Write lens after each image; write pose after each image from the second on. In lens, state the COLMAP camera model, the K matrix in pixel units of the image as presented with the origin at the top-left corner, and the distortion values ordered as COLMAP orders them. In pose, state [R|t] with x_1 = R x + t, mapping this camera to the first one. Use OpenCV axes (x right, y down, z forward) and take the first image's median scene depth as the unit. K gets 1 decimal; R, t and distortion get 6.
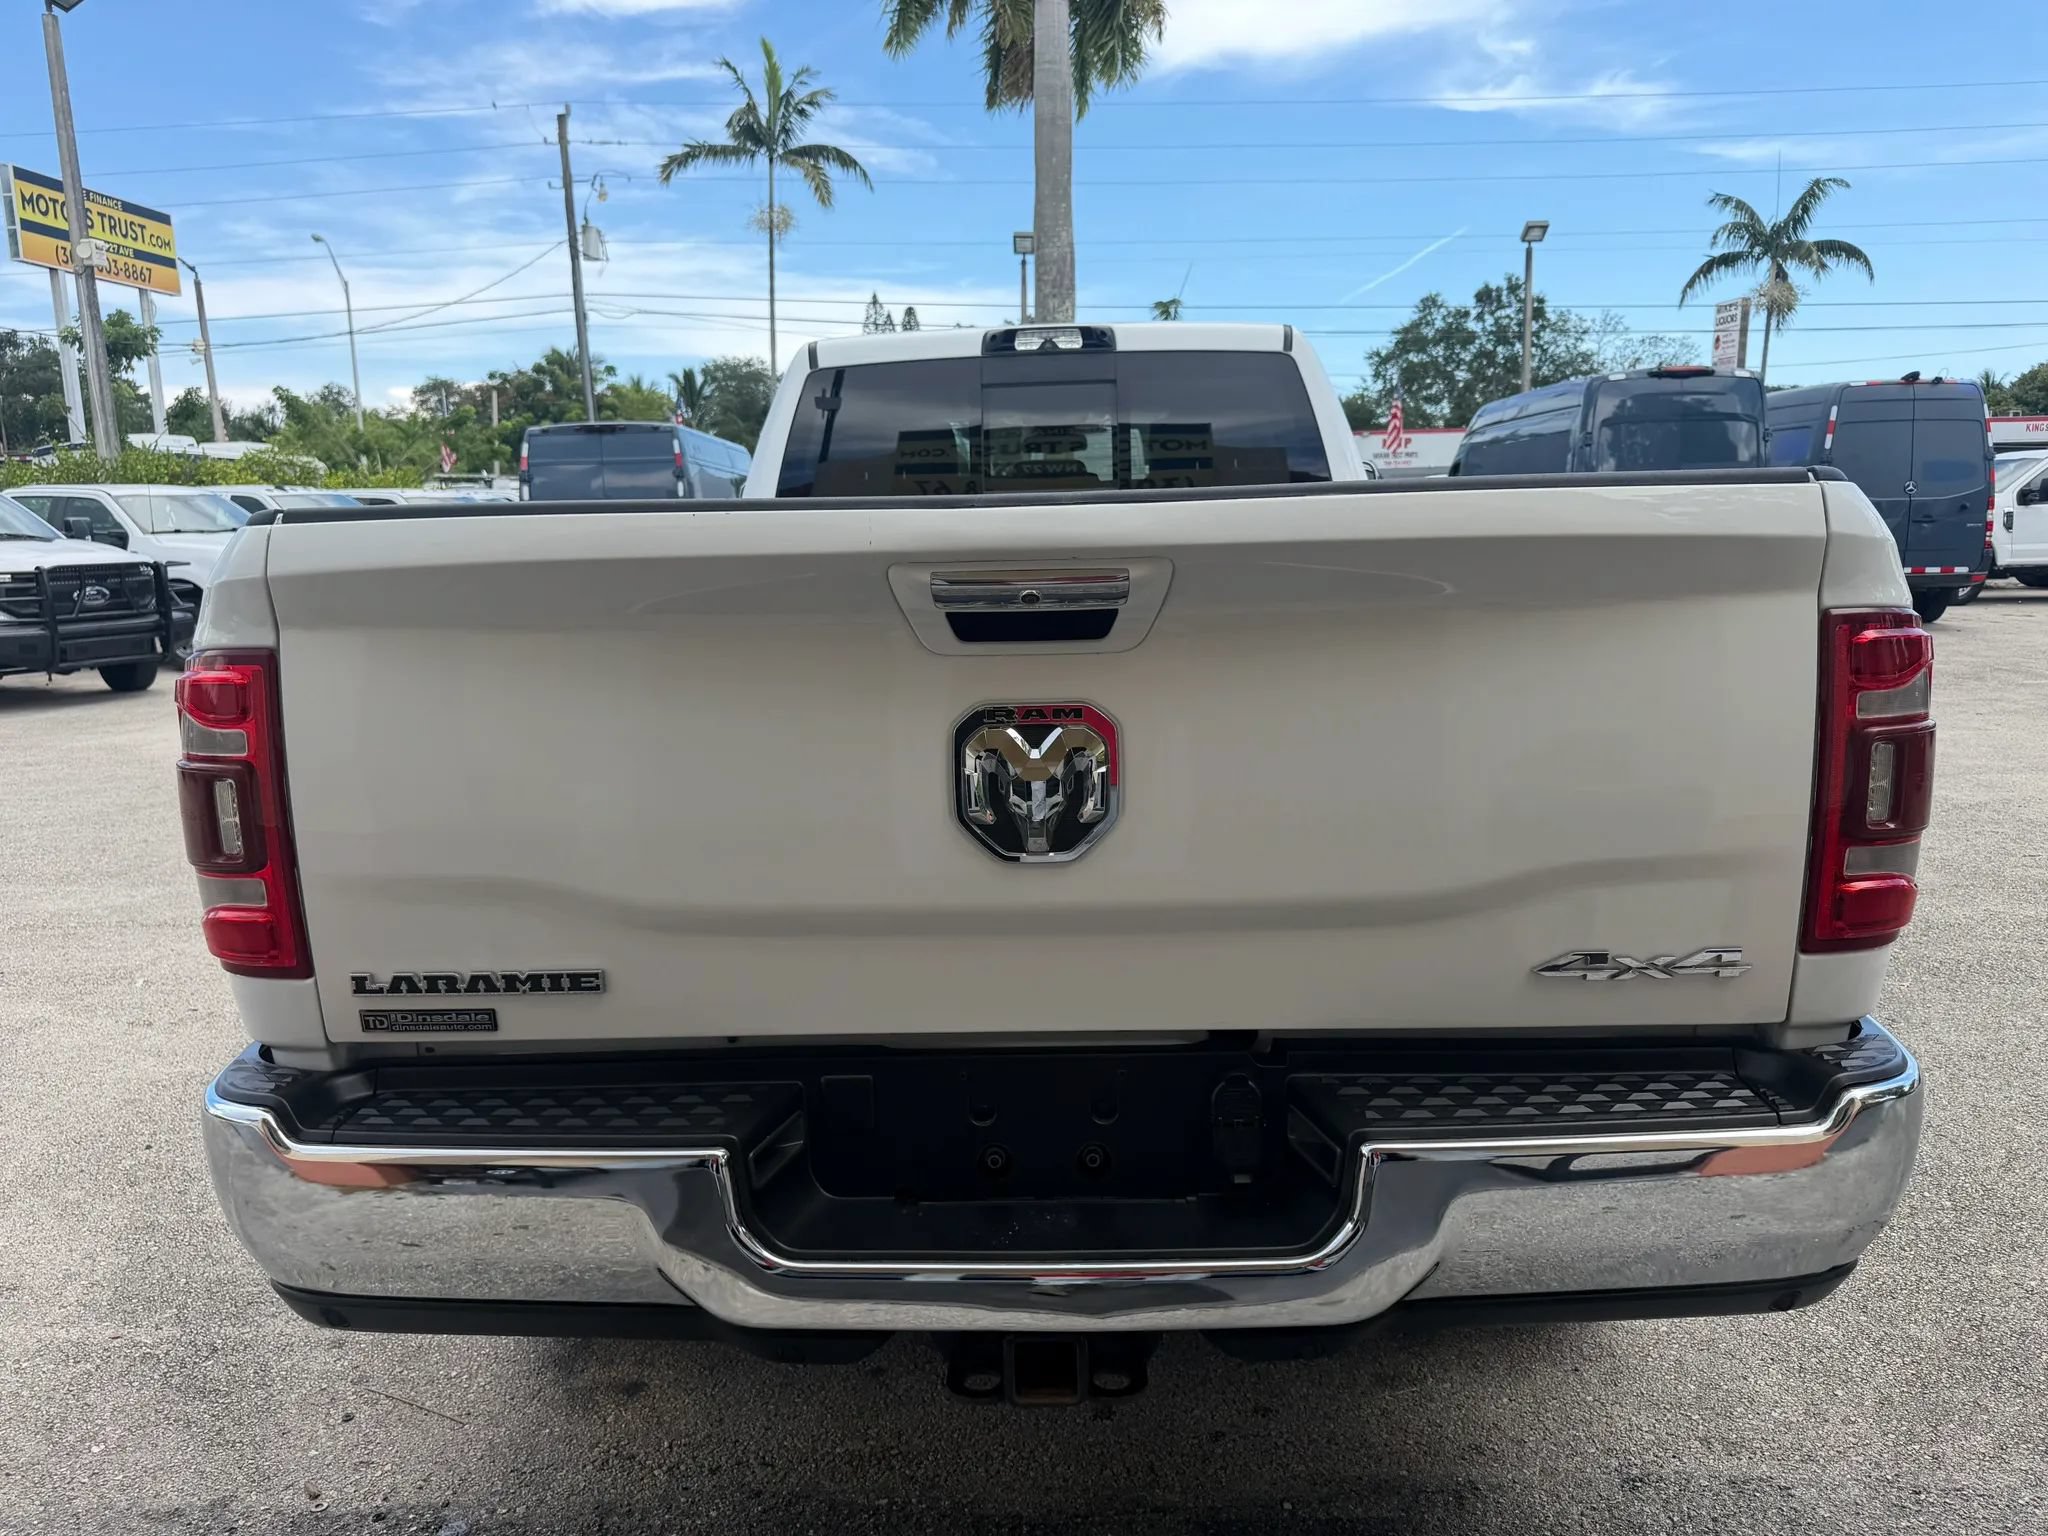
lens RADIAL K [[1537.8, 0, 1036.0], [0, 1537.8, 819.8], [0, 0, 1]] dist [0.047263, -0.046411]
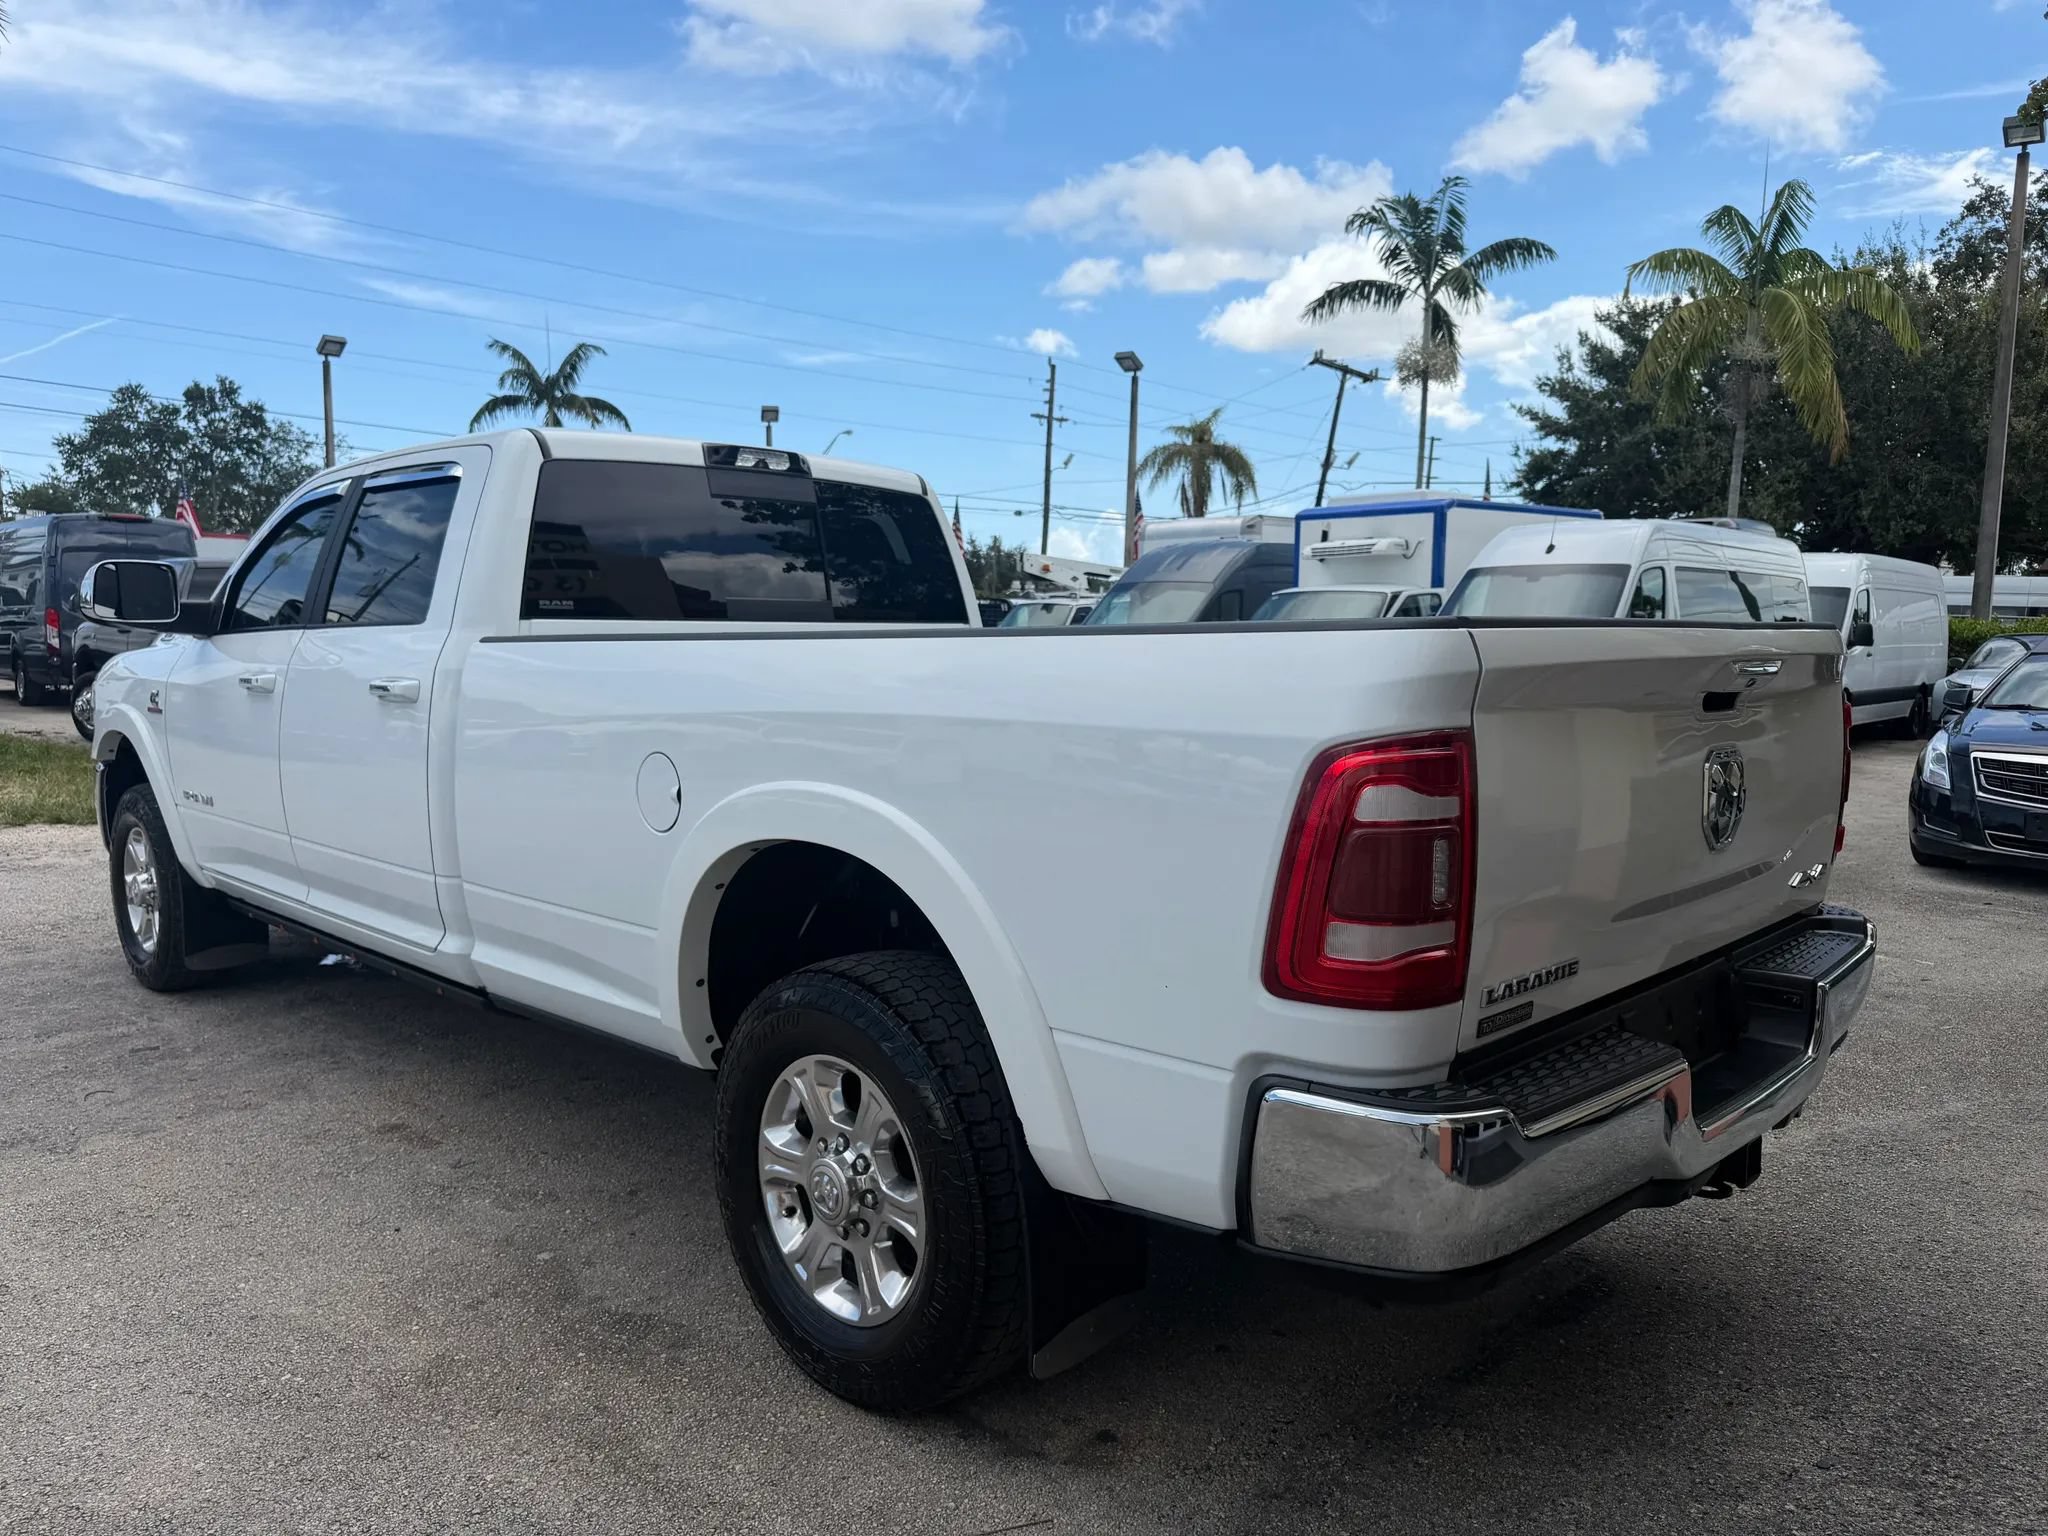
lens RADIAL K [[1537.8, 0, 1036.0], [0, 1537.8, 819.8], [0, 0, 1]] dist [0.047263, -0.046411]
pose [[0.690829, -0.058121, 0.720678, -0.093327], [0.111719, 0.993374, -0.026978, -0.002540], [-0.714335, 0.099151, 0.692745, 0.023438]]
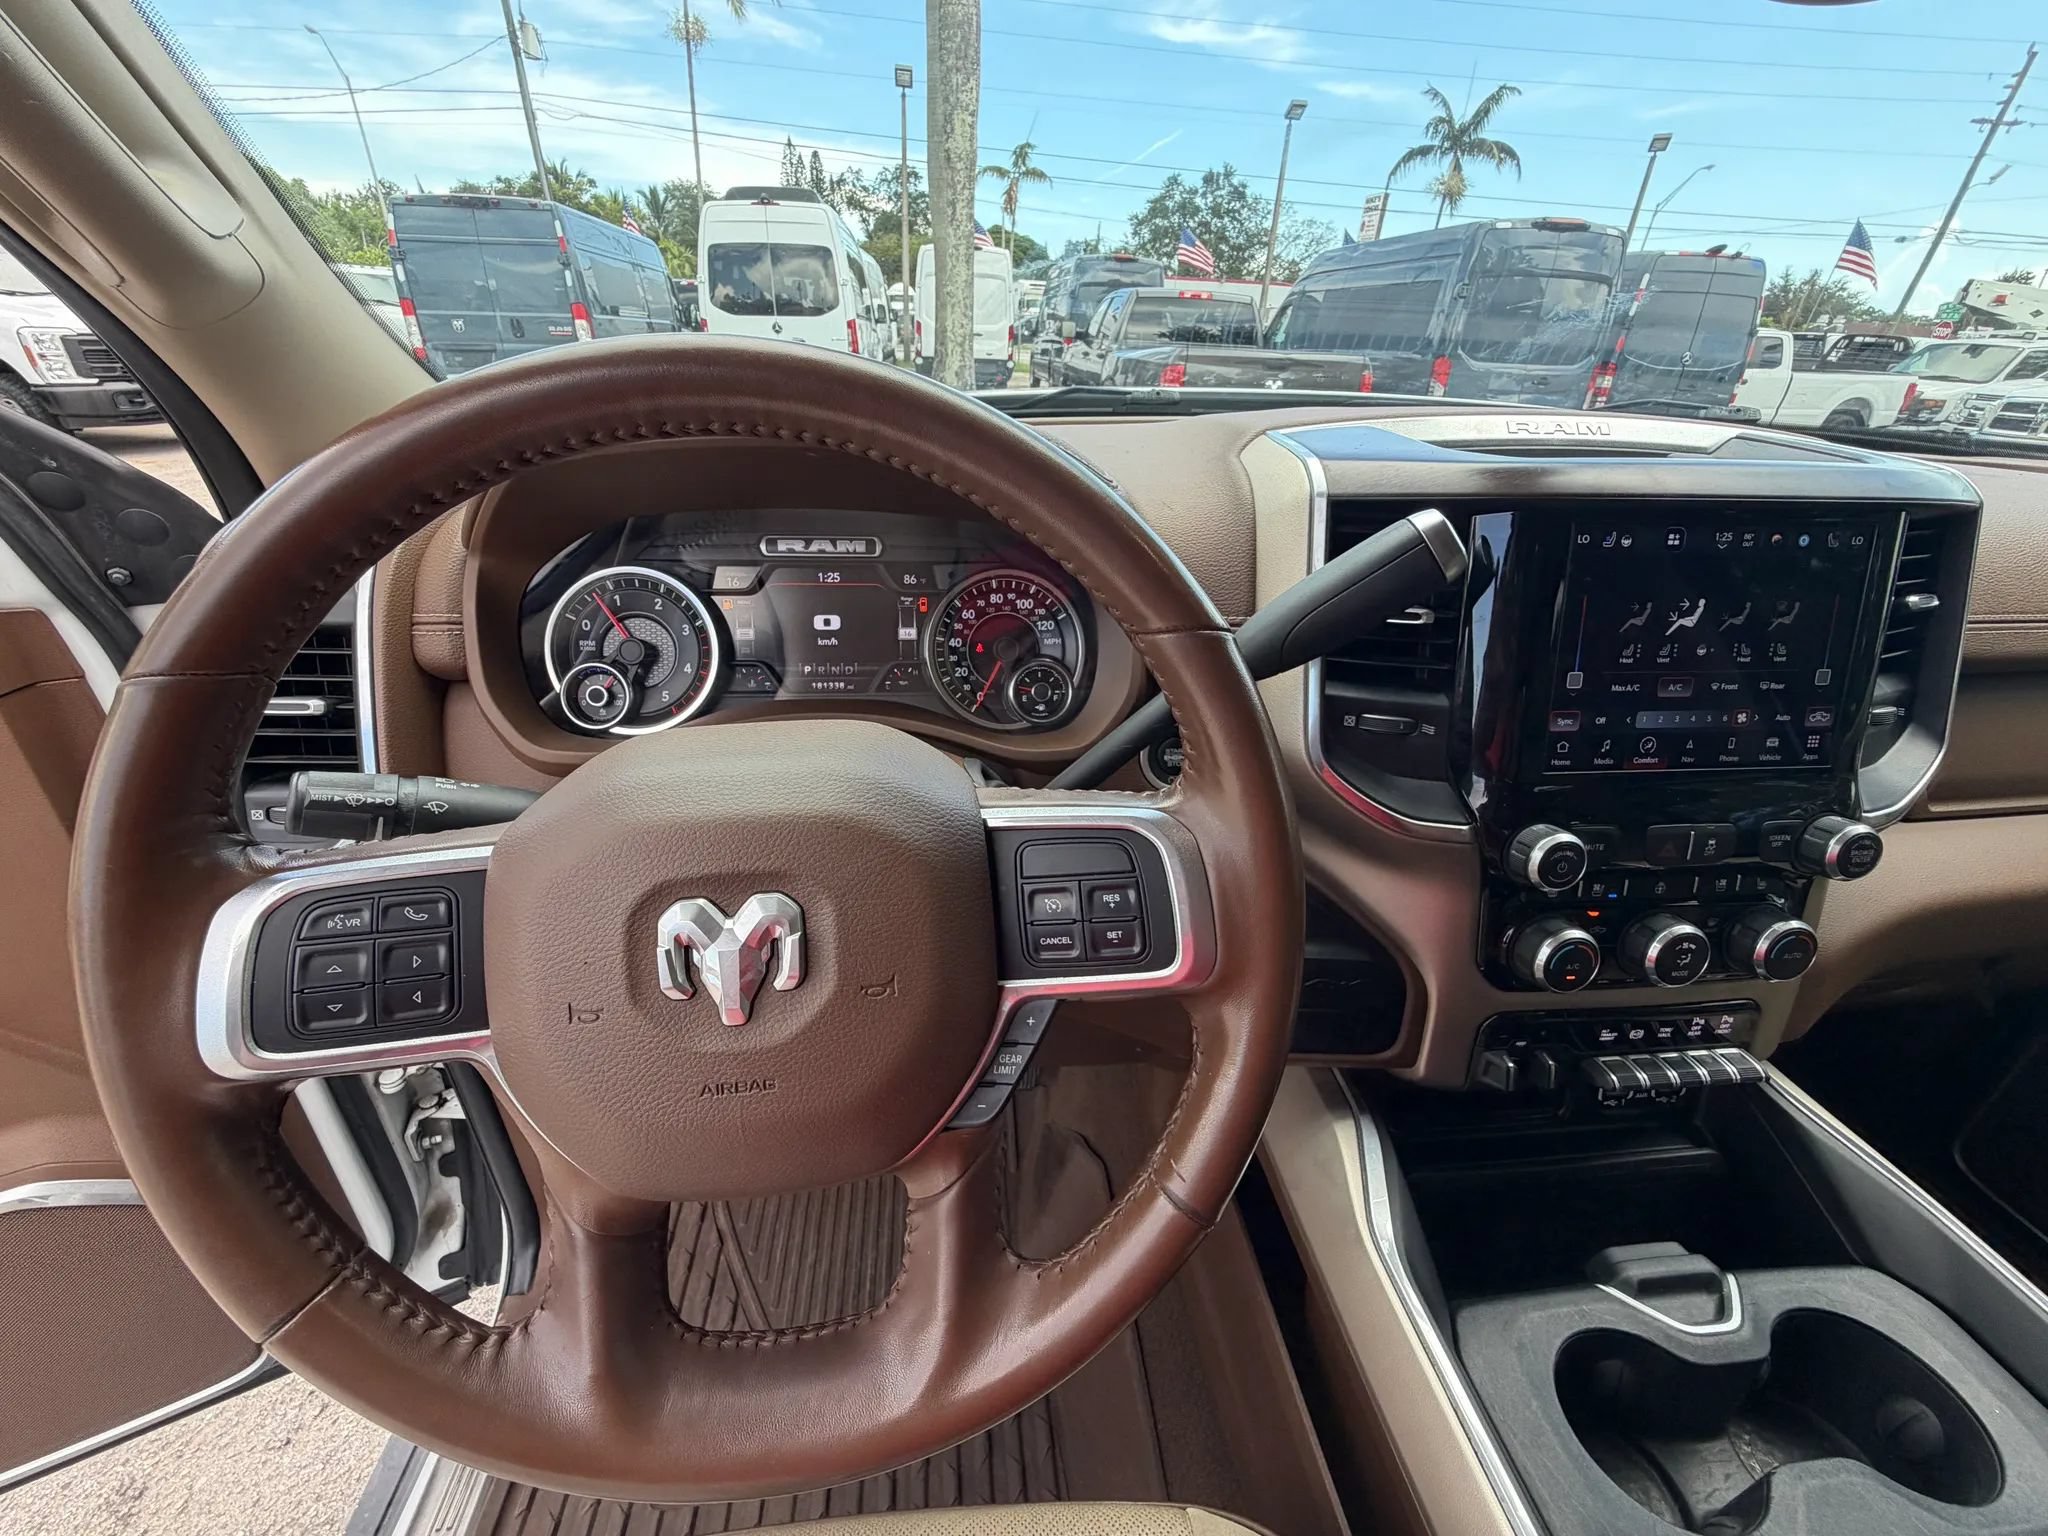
lens RADIAL K [[807.7, 0, 1024.0], [0, 807.7, 768.0], [0, 0, 1]] dist [0.001752, -0.001303]
pose [[0.989503, -0.012124, 0.144005, -0.012236], [-0.032185, 0.952960, 0.301381, -0.045657], [-0.140885, -0.302852, 0.942567, 0.212624]]
